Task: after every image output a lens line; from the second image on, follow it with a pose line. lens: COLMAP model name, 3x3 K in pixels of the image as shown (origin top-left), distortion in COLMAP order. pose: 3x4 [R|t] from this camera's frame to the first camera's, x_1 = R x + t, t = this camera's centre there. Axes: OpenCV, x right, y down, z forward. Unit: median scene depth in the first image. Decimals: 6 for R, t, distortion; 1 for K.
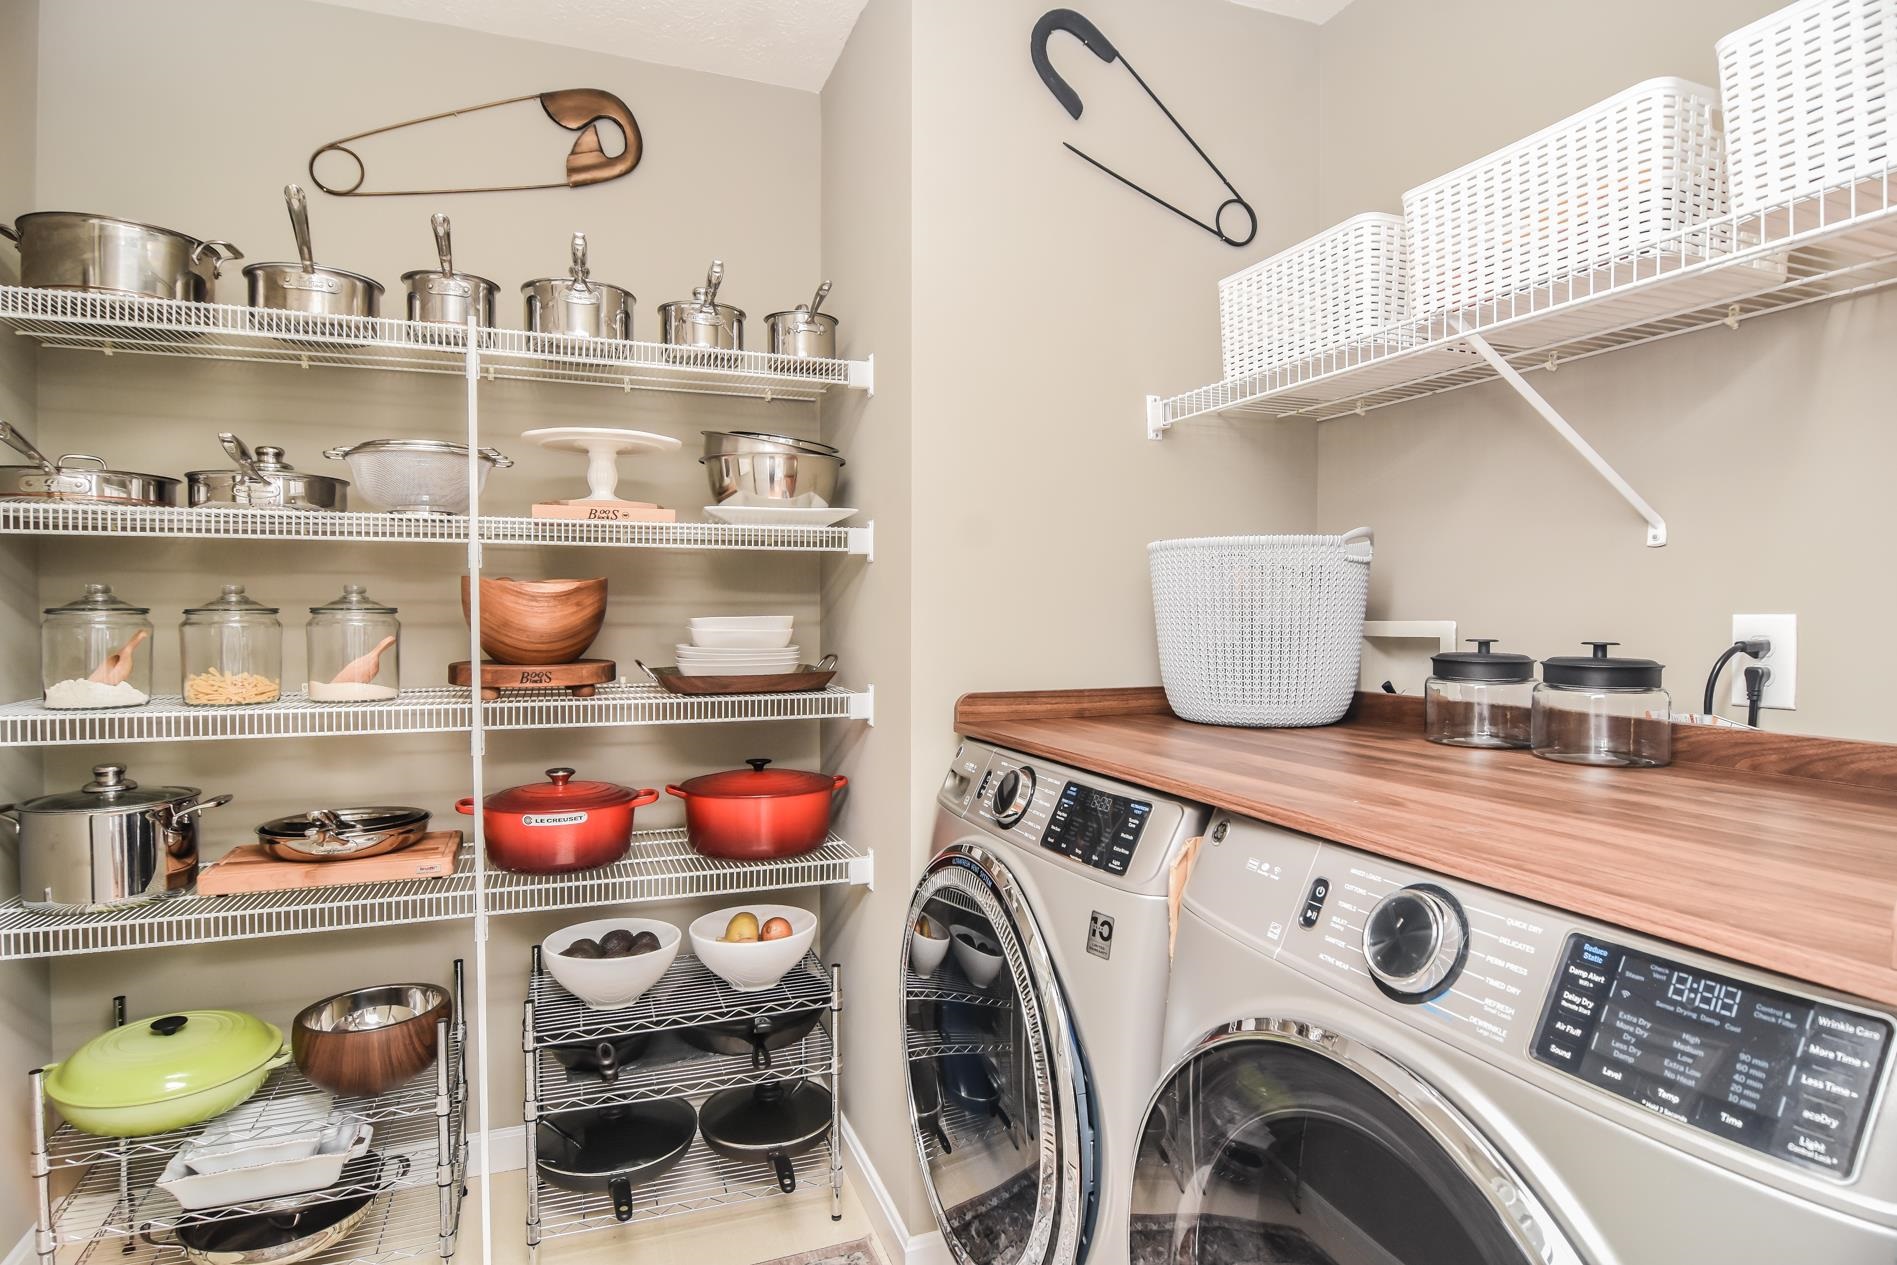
lens RADIAL K [[1021.8, 0, 955.4], [0, 1021.8, 629.1], [0, 0, 1]] dist [-0.005234, -0.011676]
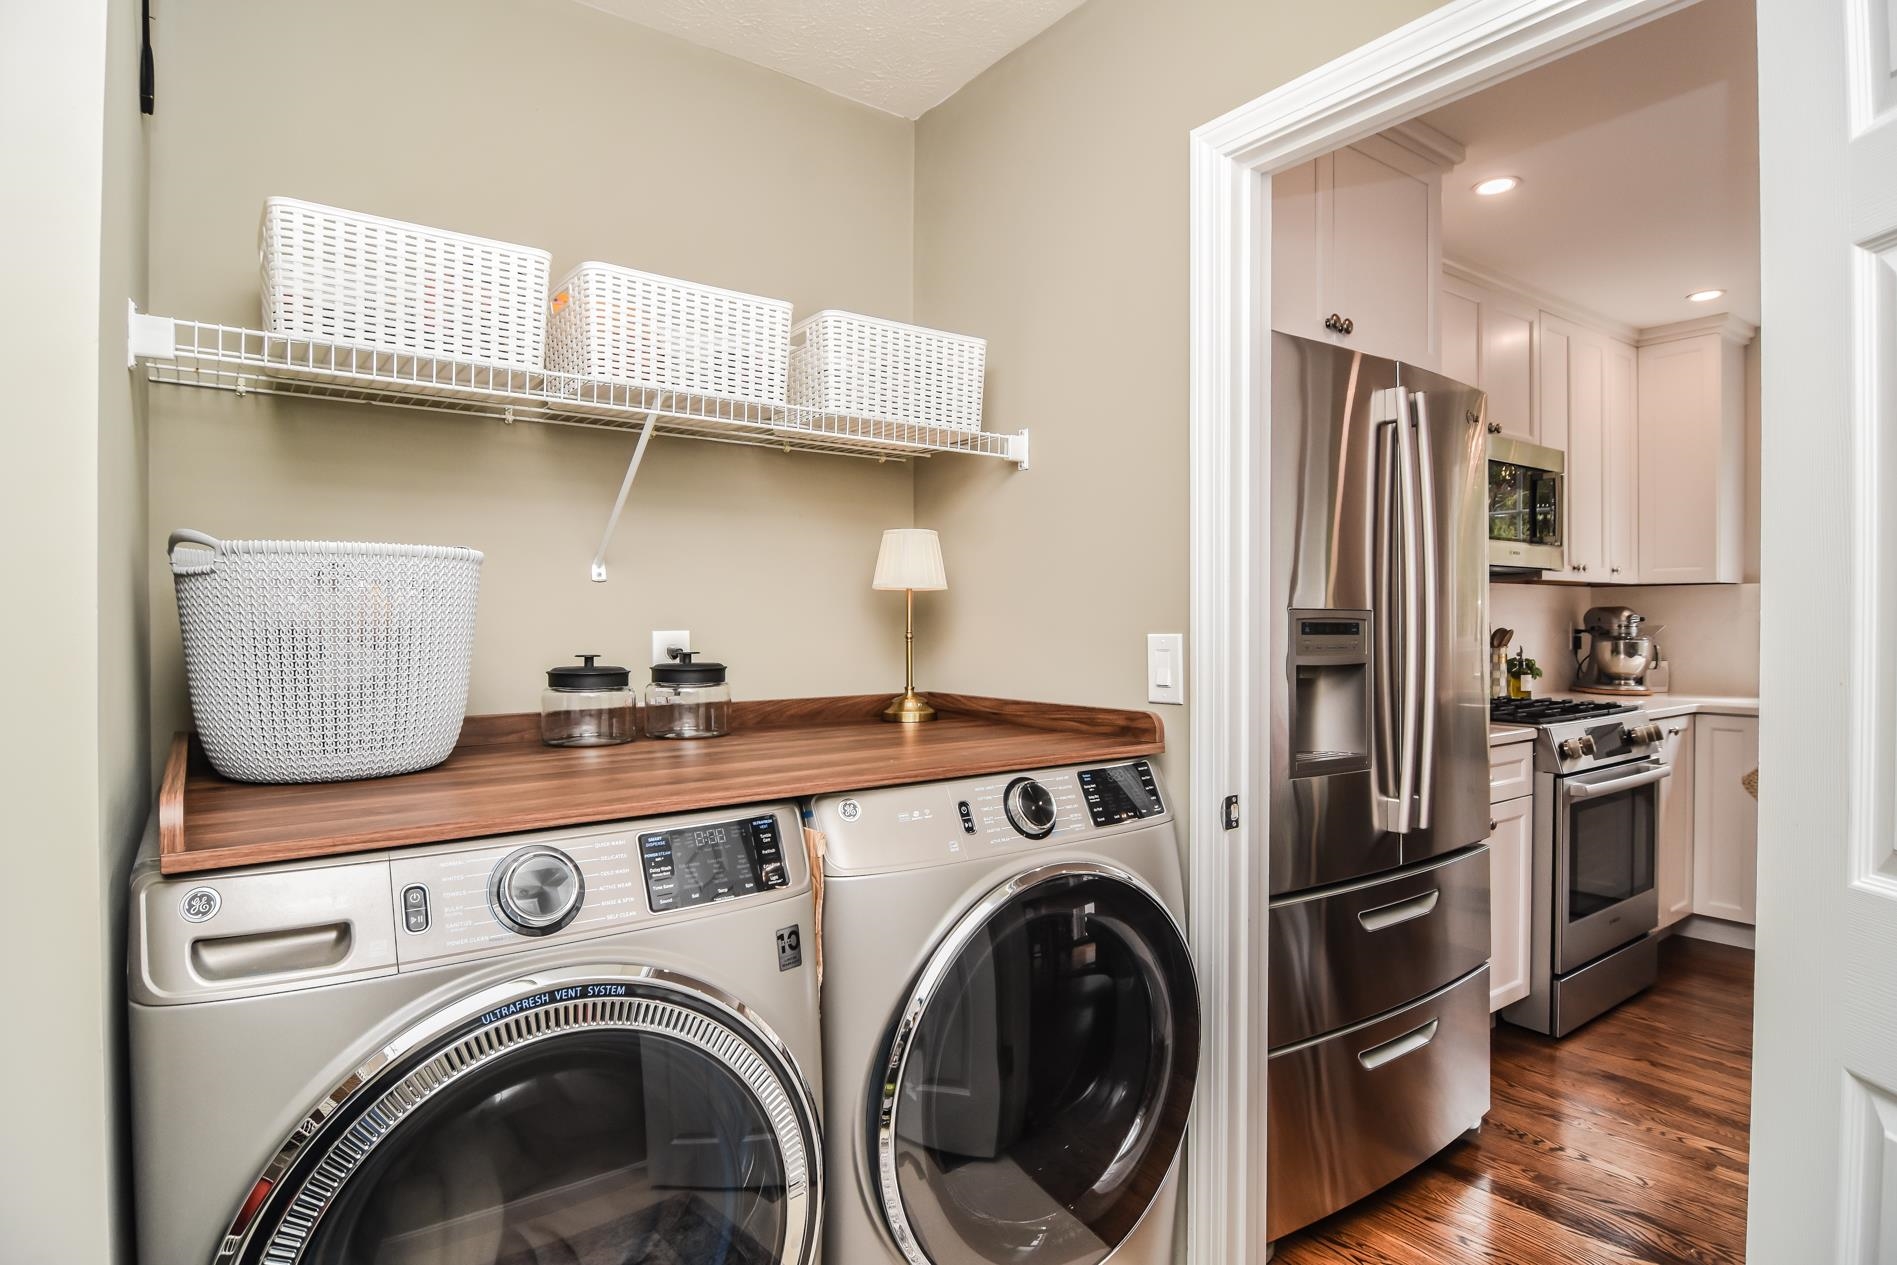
lens RADIAL K [[1021.8, 0, 949.5], [0, 1021.8, 632.1], [0, 0, 1]] dist [-0.005234, -0.011676]
pose [[-0.247479, -0.017446, 0.968736, -0.619763], [0.020395, 0.999523, 0.023211, -0.030431], [-0.968679, 0.025502, -0.247005, 0.741719]]
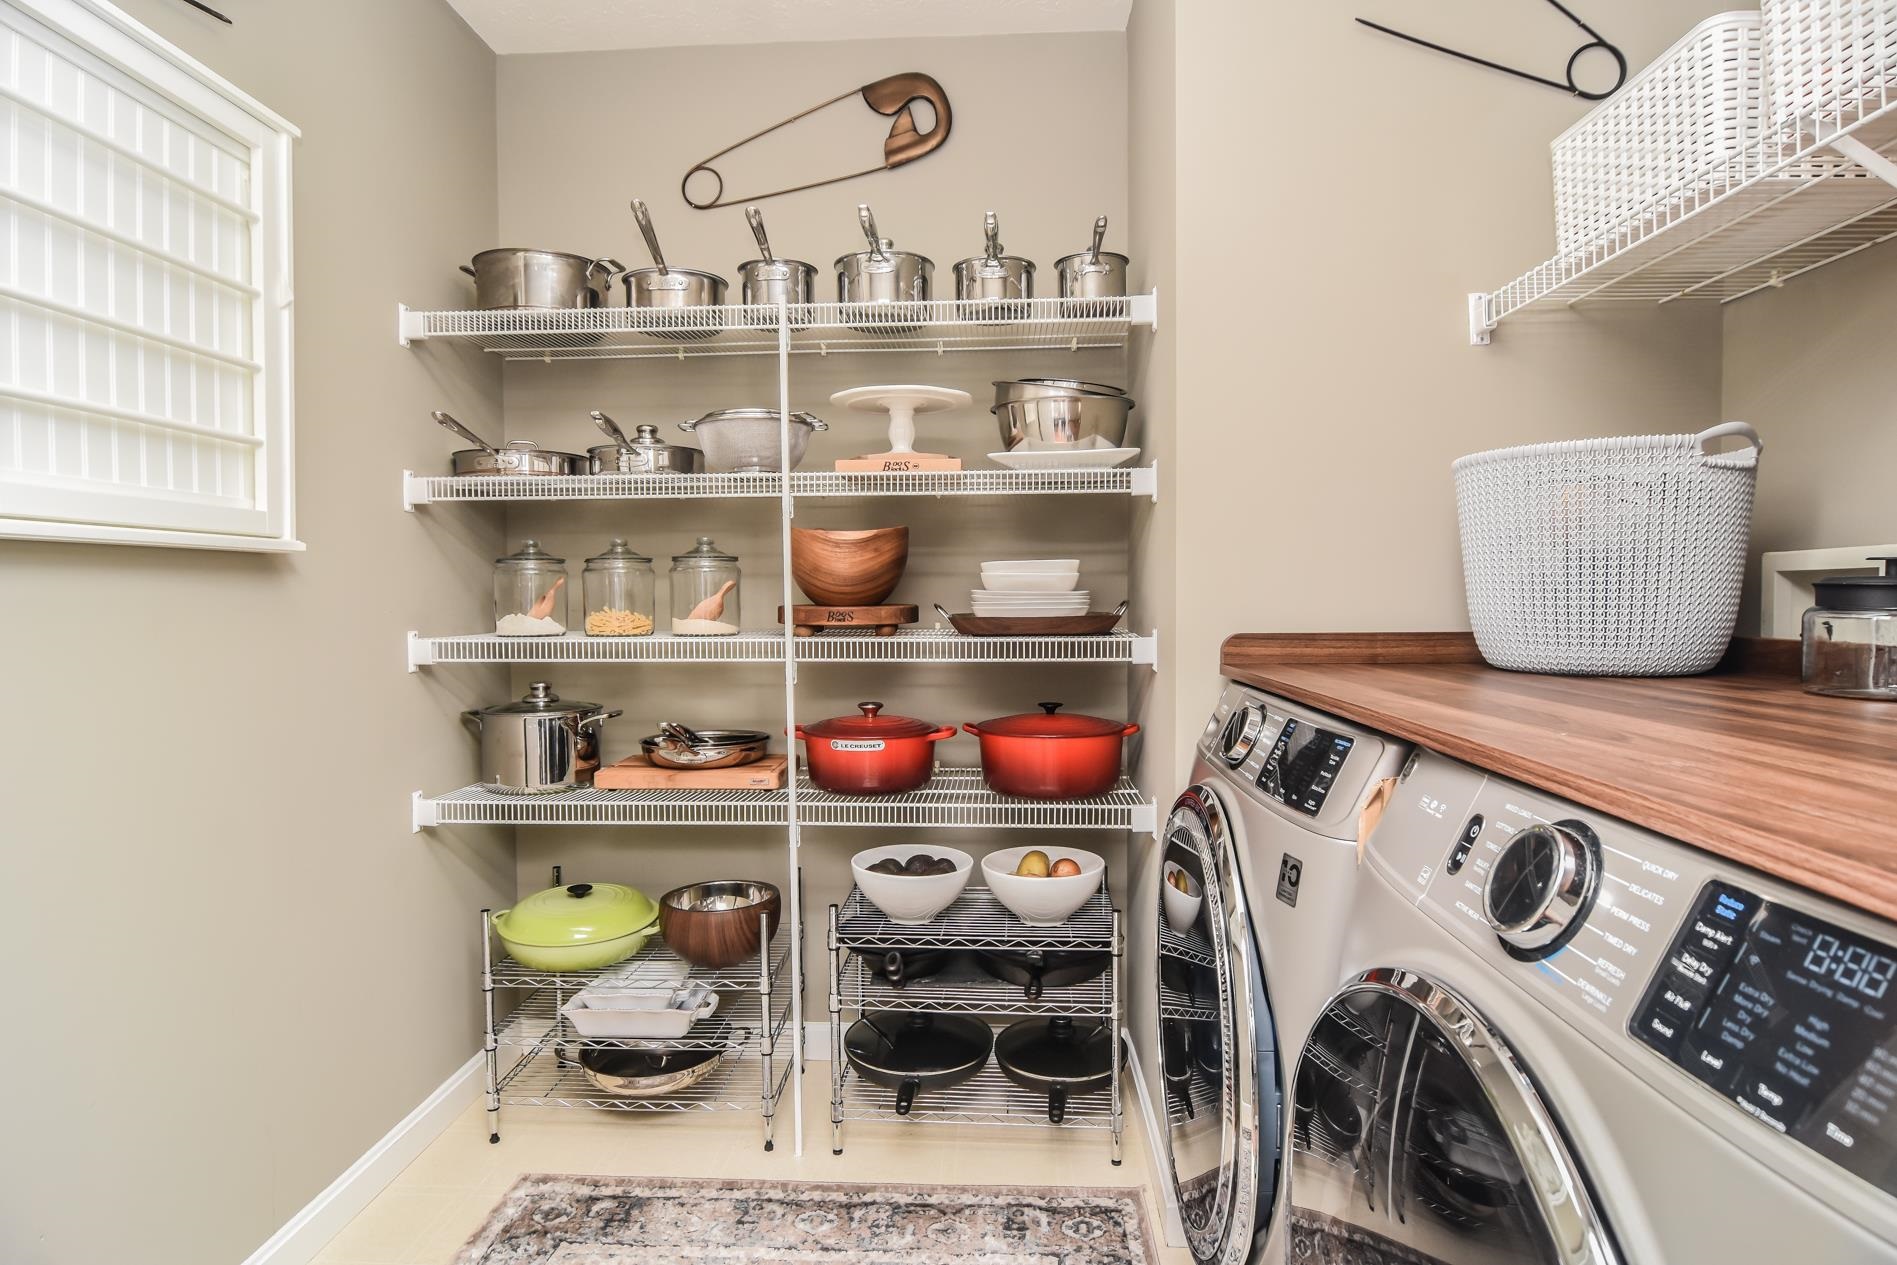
lens RADIAL K [[1021.8, 0, 952.3], [0, 1021.8, 629.6], [0, 0, 1]] dist [-0.005234, -0.011676]
pose [[0.910844, 0.008297, -0.412668, 0.164204], [0.000164, 0.999791, 0.020464, 0.040346], [0.412751, -0.018708, 0.910652, 0.039082]]
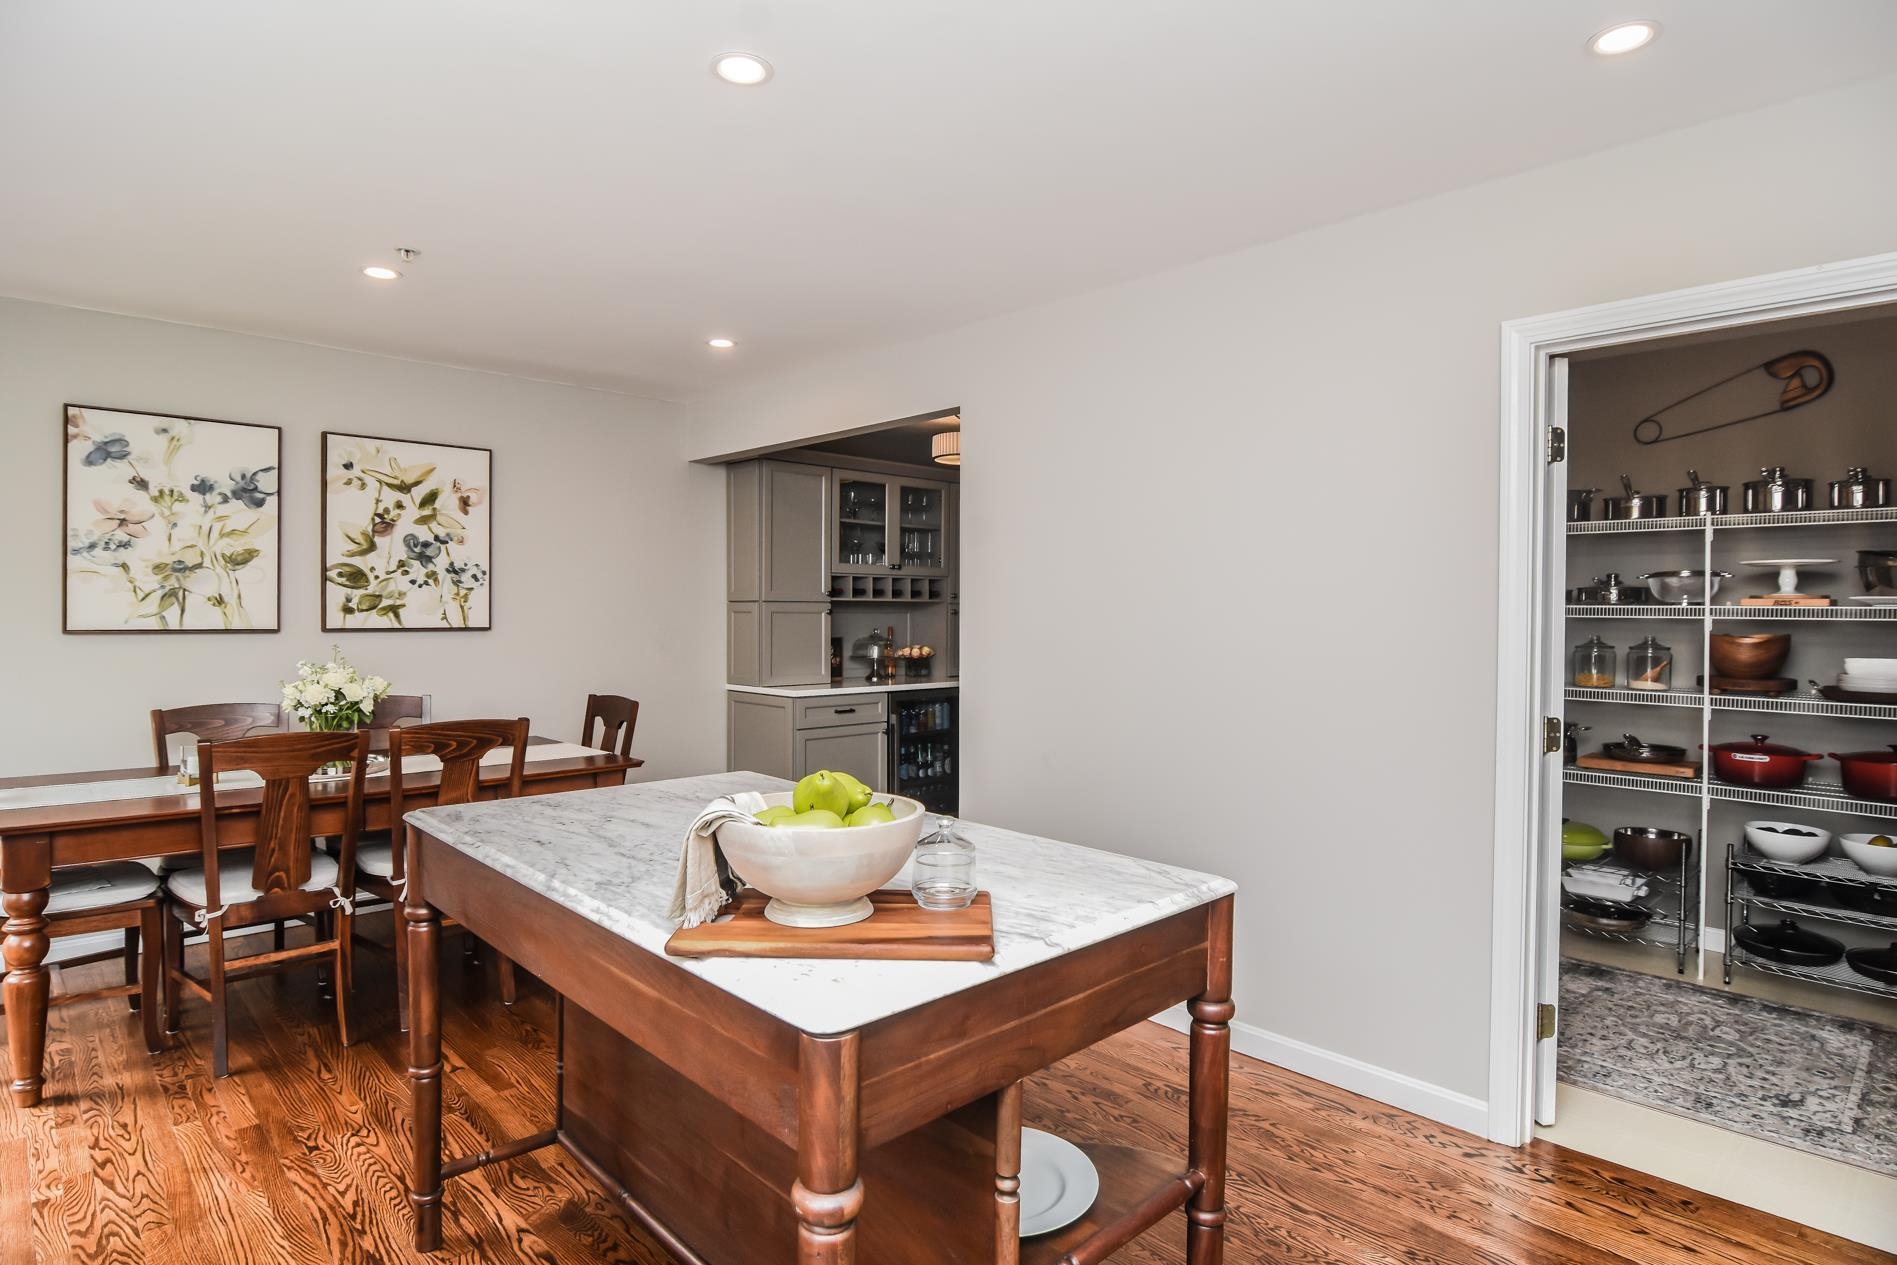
lens RADIAL K [[1021.8, 0, 938.4], [0, 1021.8, 622.1], [0, 0, 1]] dist [-0.005234, -0.011676]
pose [[0.378706, 0.019583, -0.925310, 0.856233], [-0.020537, 0.999708, 0.012752, -0.071545], [0.925289, 0.014173, 0.378998, -1.249719]]
